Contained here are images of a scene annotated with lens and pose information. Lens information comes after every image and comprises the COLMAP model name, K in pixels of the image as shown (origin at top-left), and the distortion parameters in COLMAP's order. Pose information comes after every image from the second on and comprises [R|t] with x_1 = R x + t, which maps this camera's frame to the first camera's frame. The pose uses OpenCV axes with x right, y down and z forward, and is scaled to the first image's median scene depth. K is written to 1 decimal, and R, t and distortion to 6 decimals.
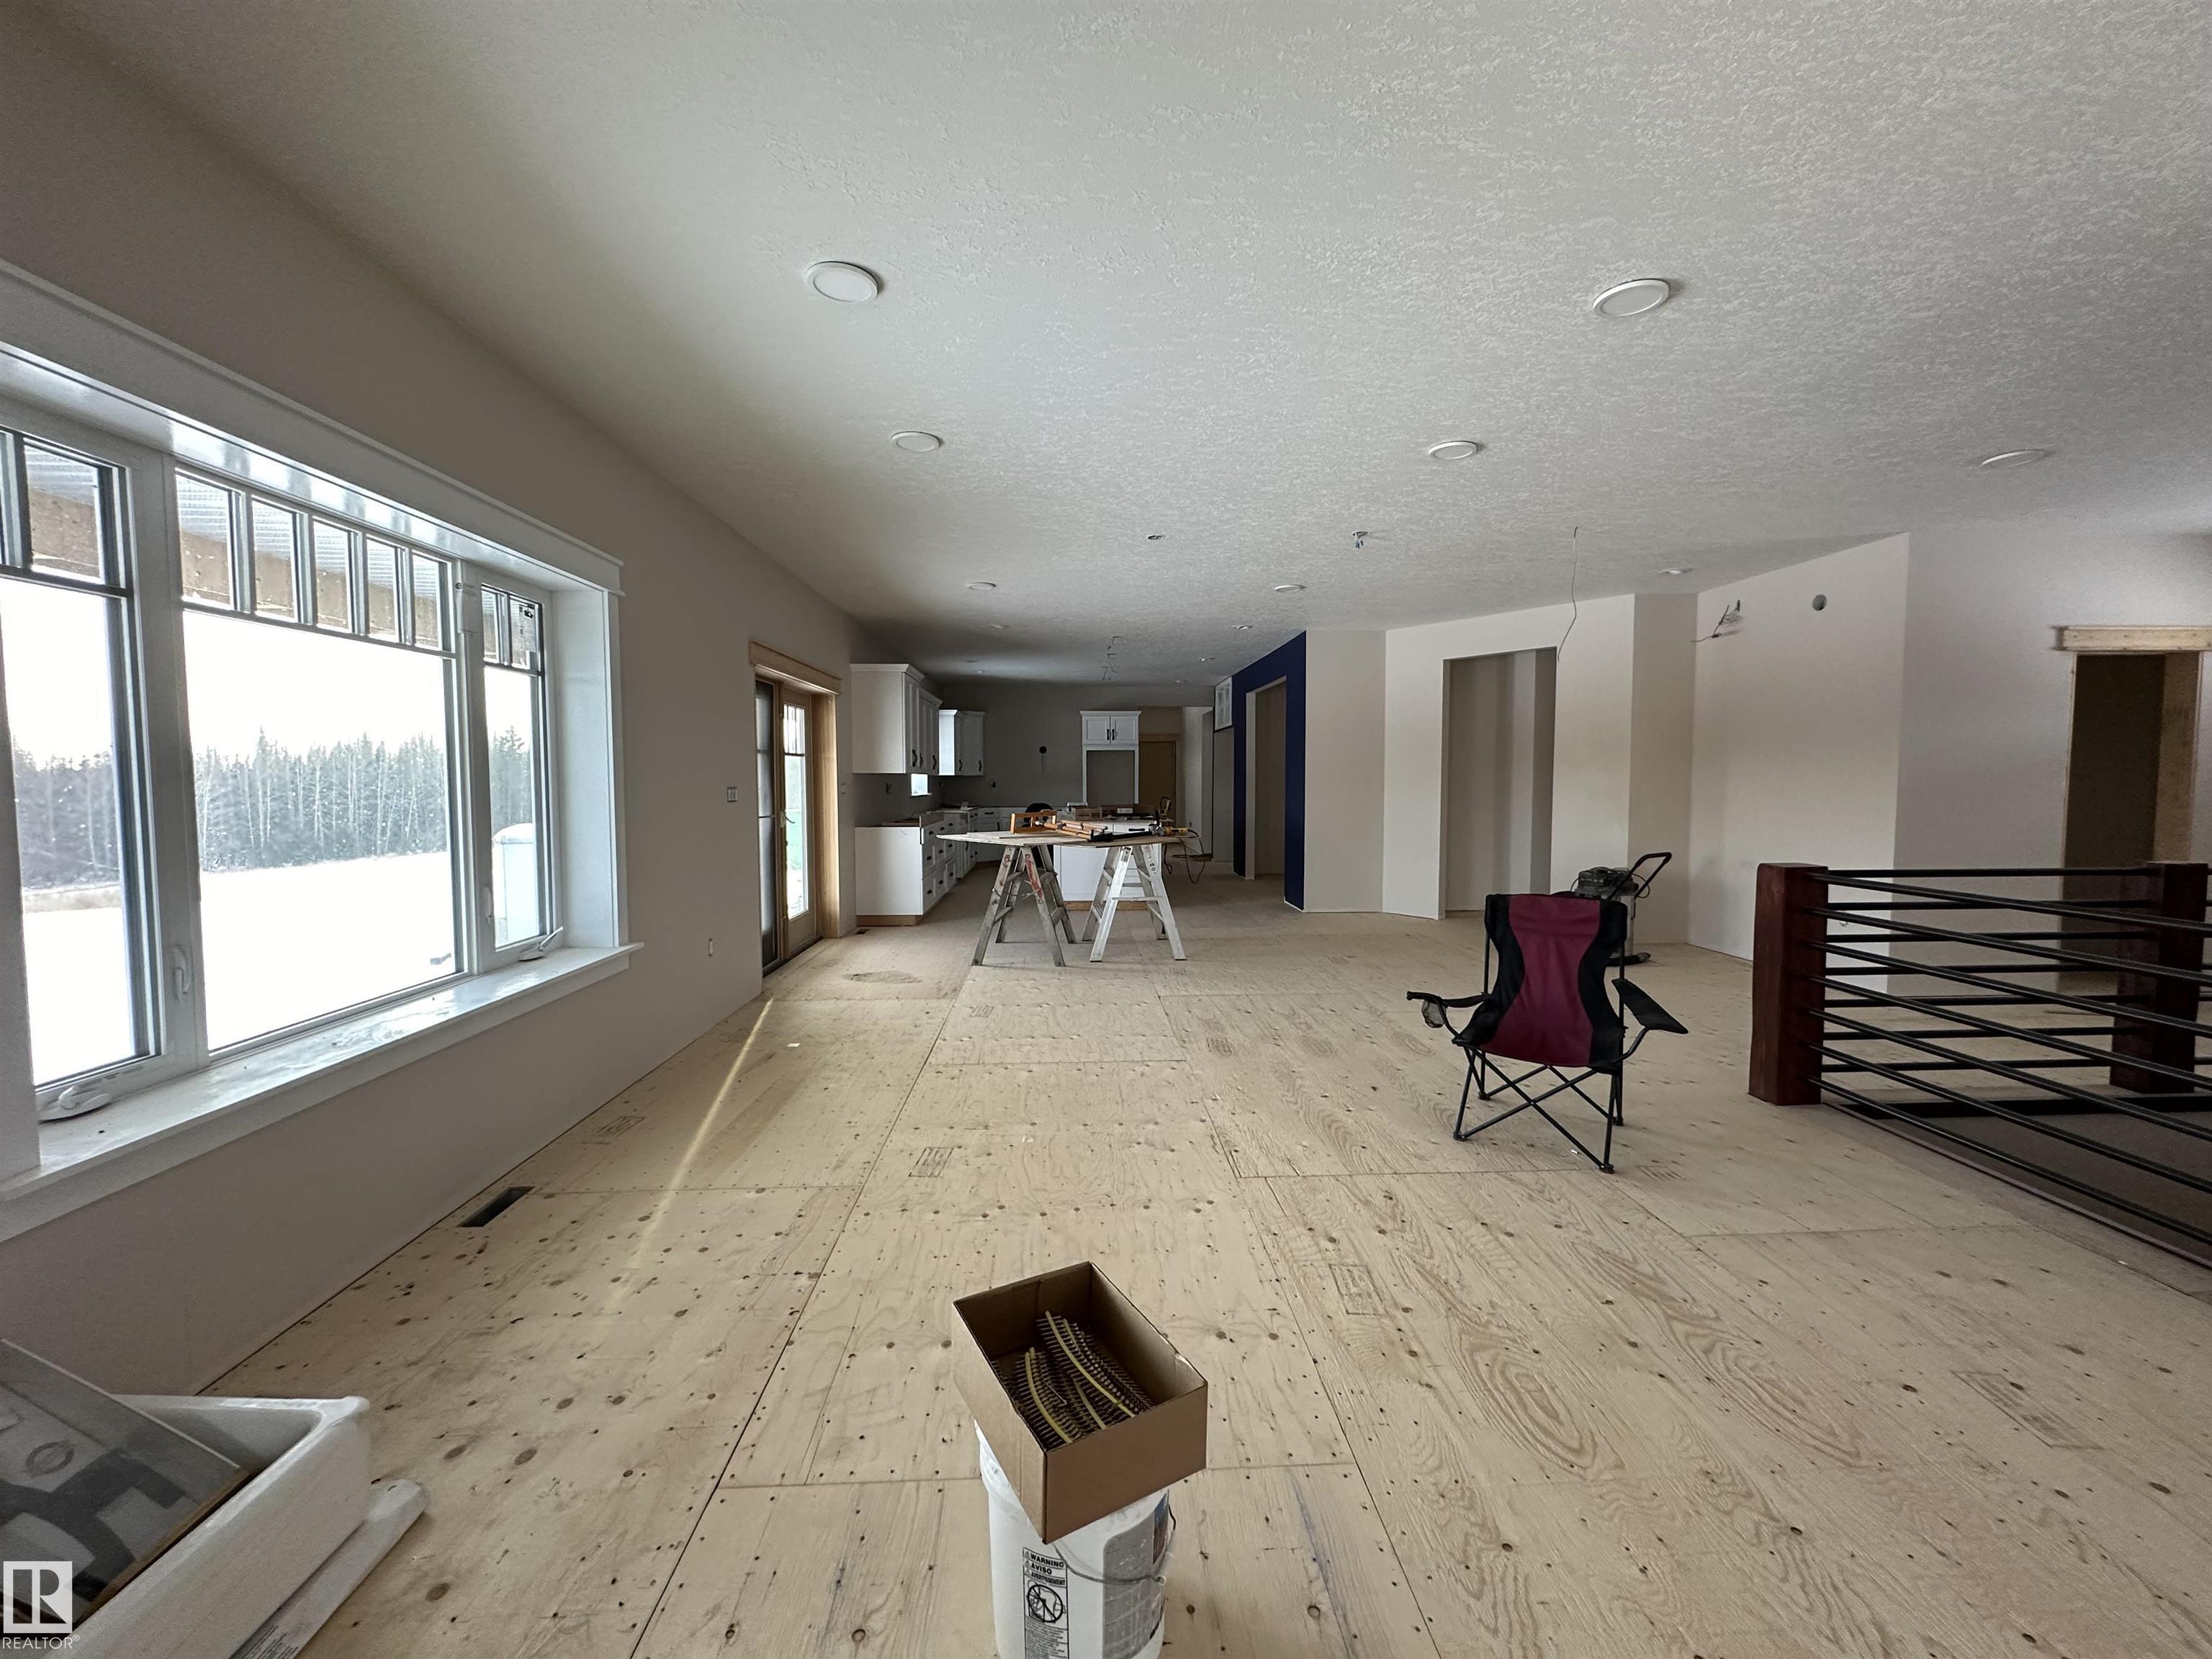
lens RADIAL K [[883.5, 0, 1106.0], [0, 883.5, 829.5], [0, 0, 1]] dist [0.000081, 0.000050]
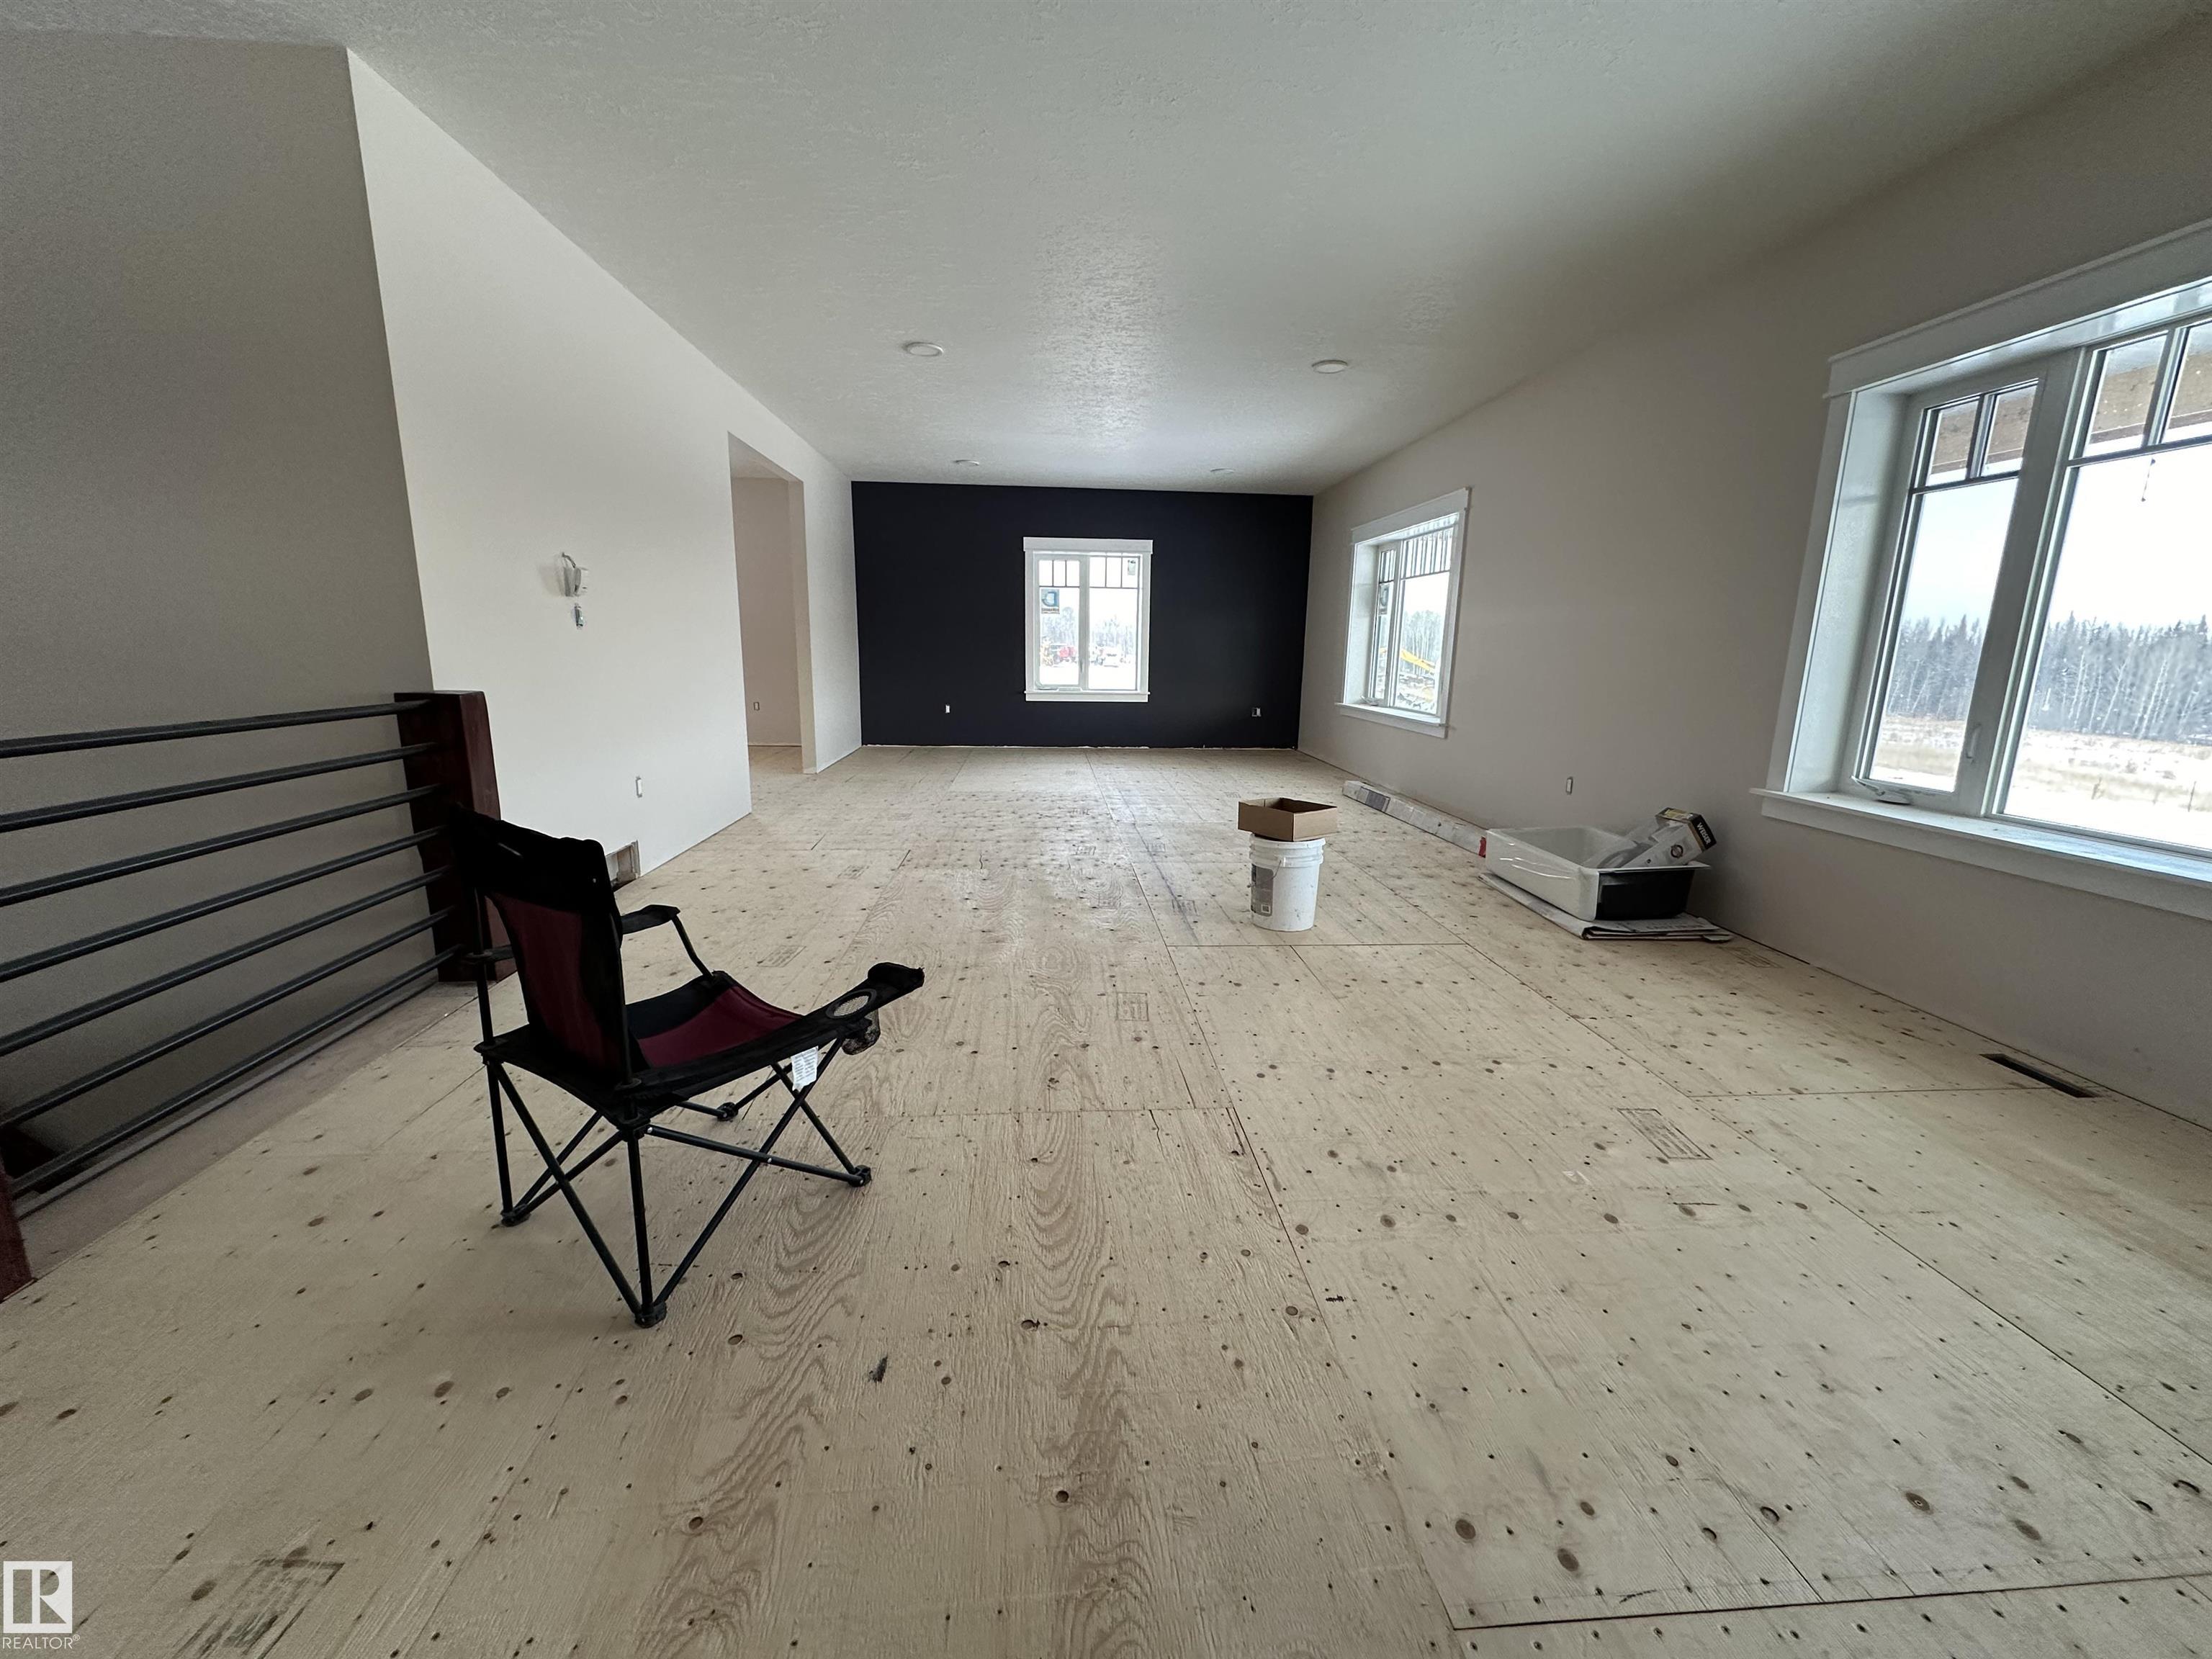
lens RADIAL K [[883.5, 0, 1106.0], [0, 883.5, 829.5], [0, 0, 1]] dist [0.000081, 0.000050]
pose [[-0.999447, -0.008621, -0.032116, 0.321584], [-0.016635, 0.965889, 0.258420, -0.039867], [0.028792, 0.258811, -0.965499, 1.893414]]
